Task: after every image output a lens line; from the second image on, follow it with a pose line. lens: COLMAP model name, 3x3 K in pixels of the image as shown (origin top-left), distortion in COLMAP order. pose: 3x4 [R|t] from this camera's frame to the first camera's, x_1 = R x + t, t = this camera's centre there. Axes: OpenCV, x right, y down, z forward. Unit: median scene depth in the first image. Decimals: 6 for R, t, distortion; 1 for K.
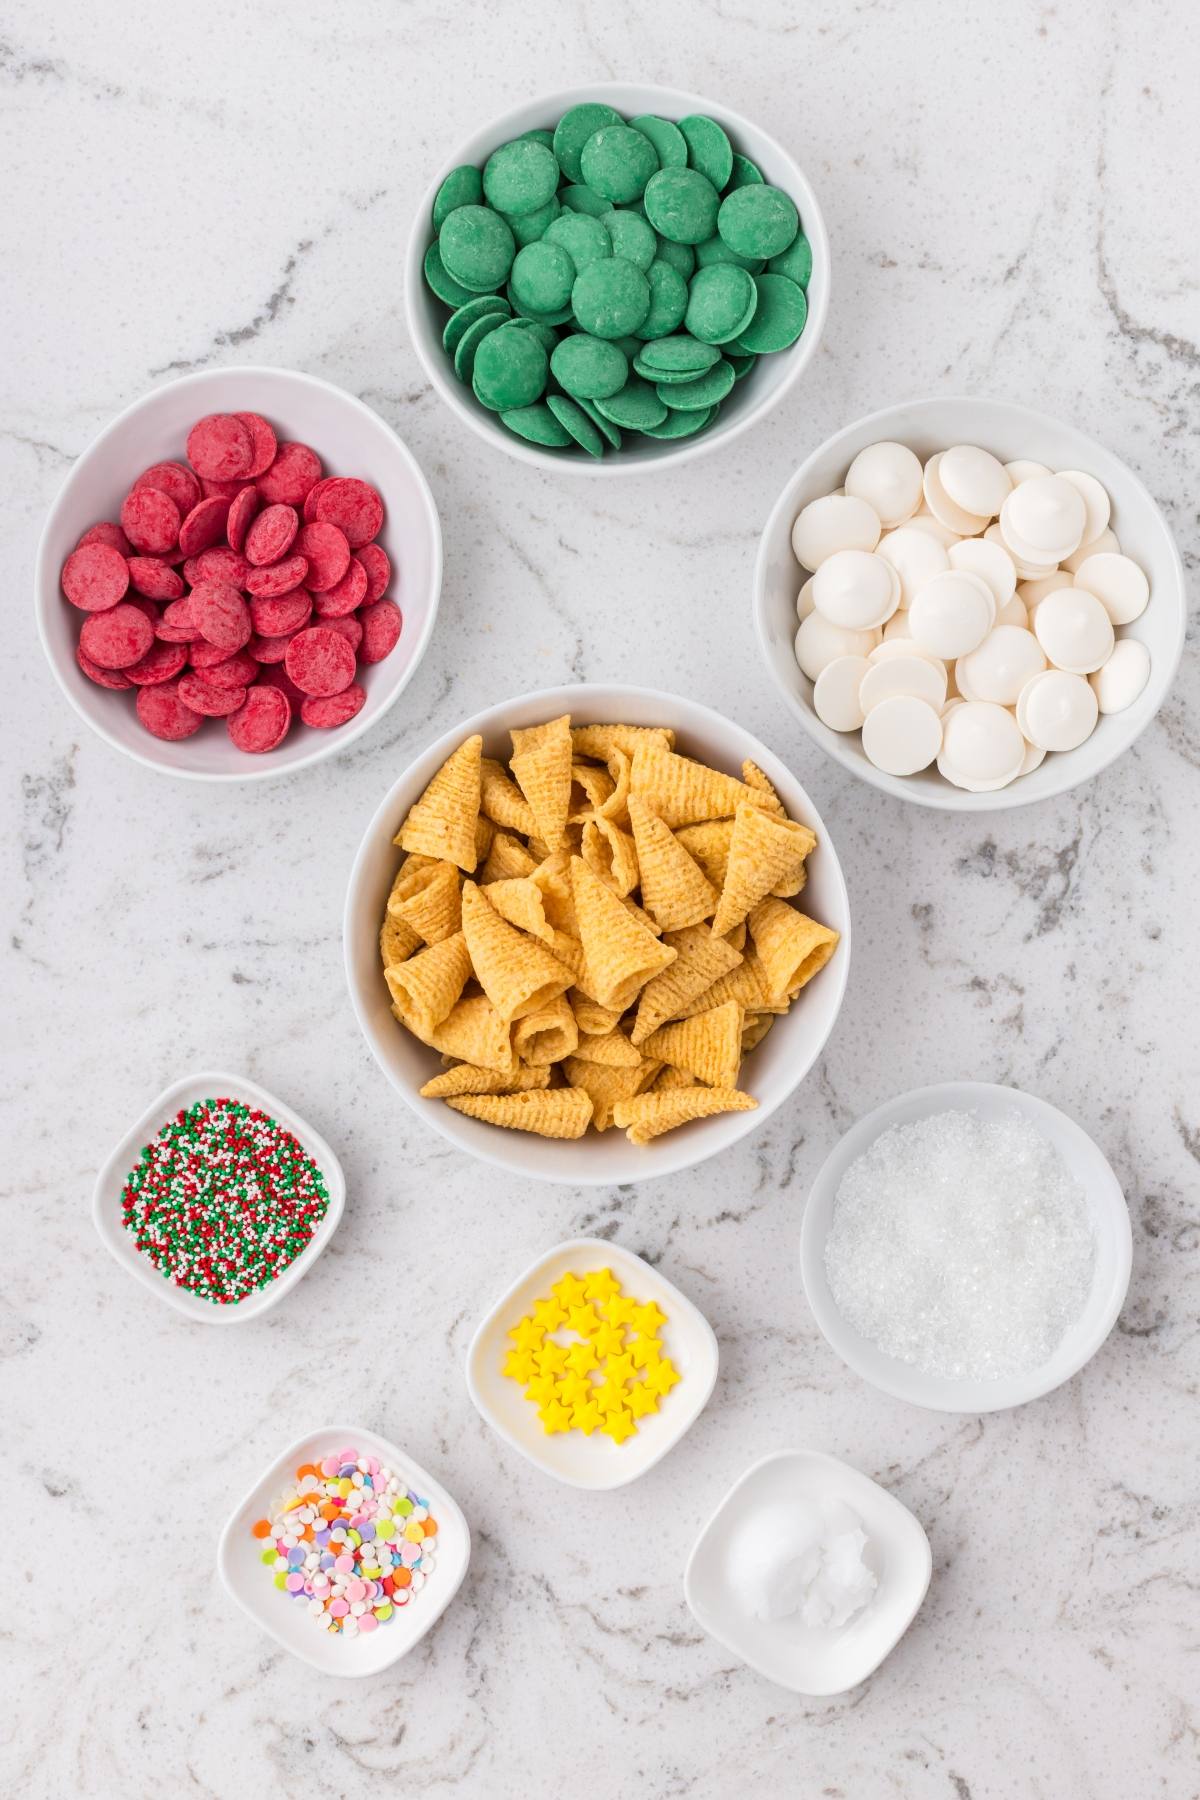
lens RADIAL K [[9415.6, 0, 600.1], [0, 9415.6, 906.9], [0, 0, 1]] dist [-1.346888, 0.000000]
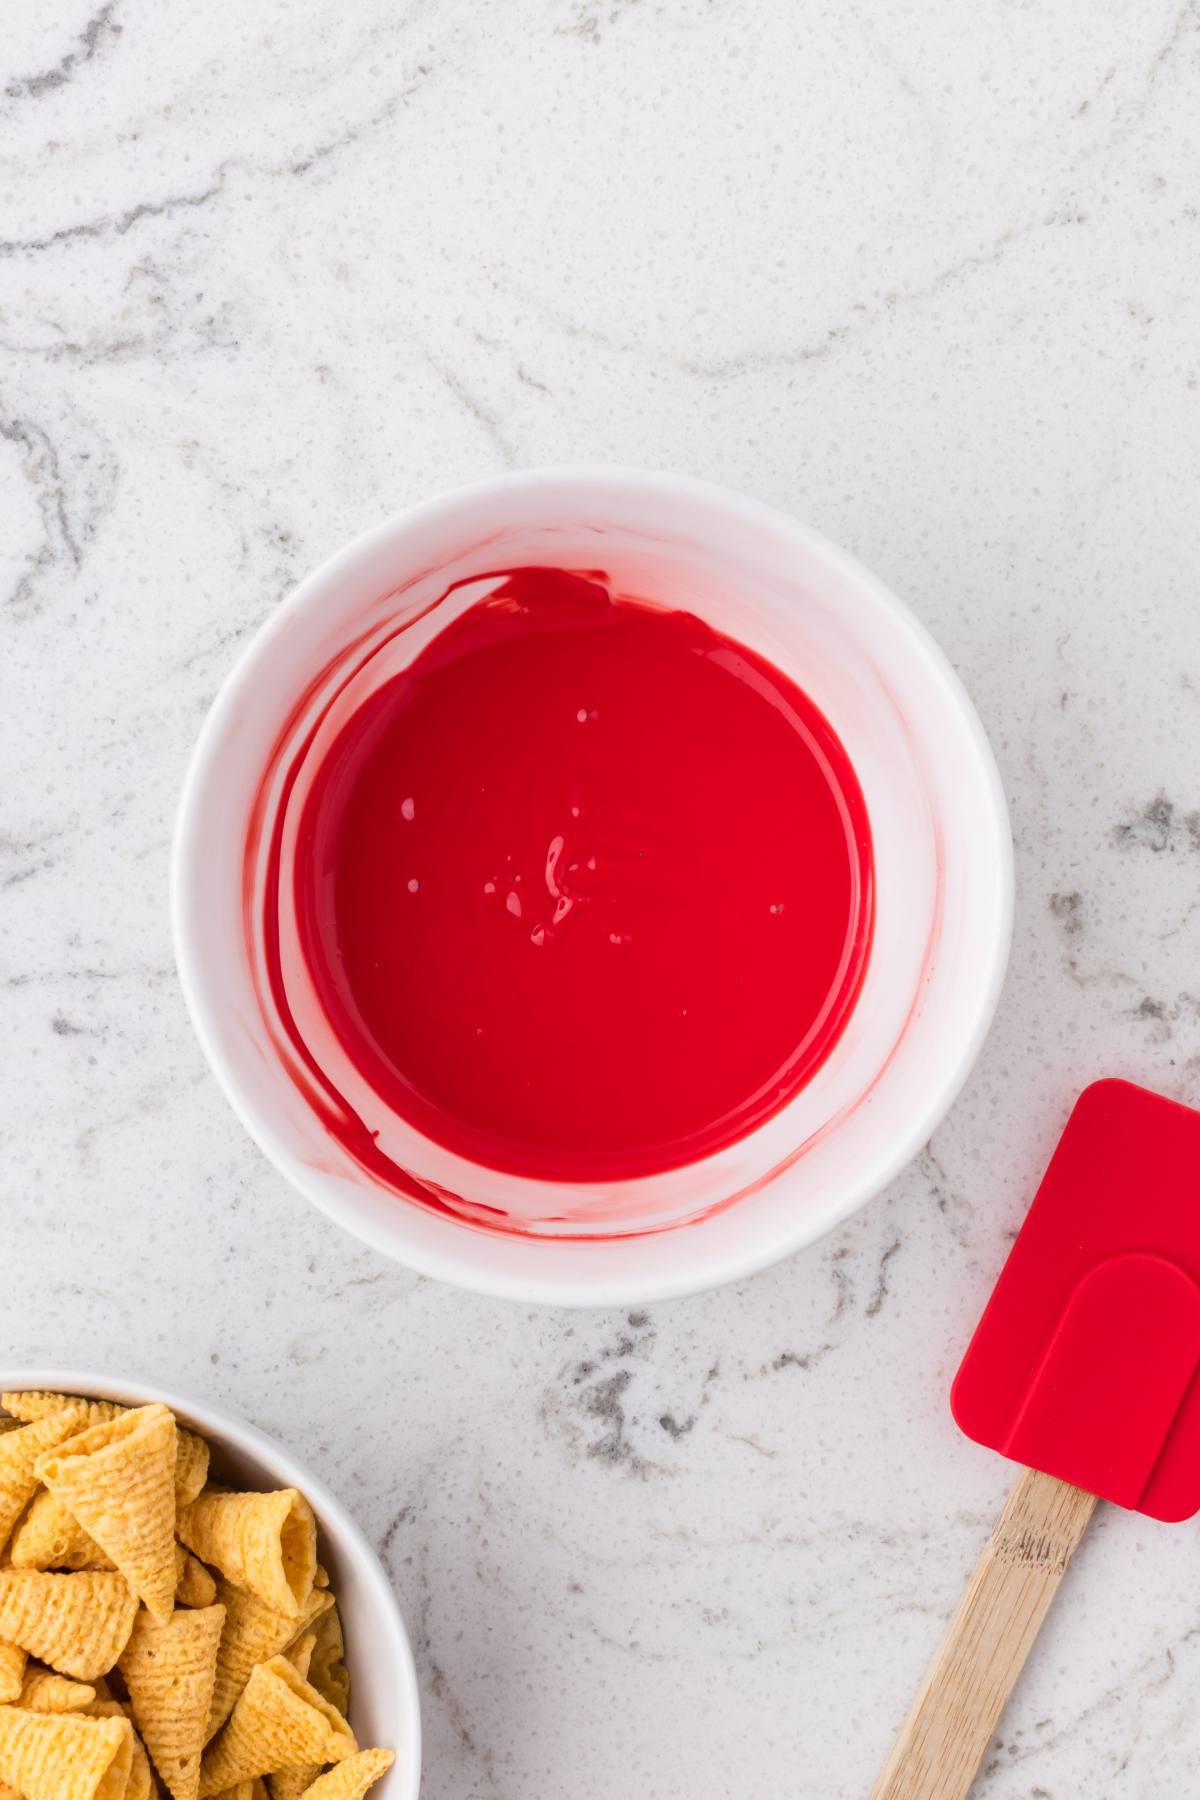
lens RADIAL K [[9415.6, 0, 611.6], [0, 9415.6, 890.6], [0, 0, 1]] dist [-1.346888, 0.000000]
pose [[0.999714, -0.023932, 0.000411, 0.001215], [0.023931, 0.999711, 0.002224, -0.002798], [-0.000464, -0.002214, 0.999997, 0.322550]]
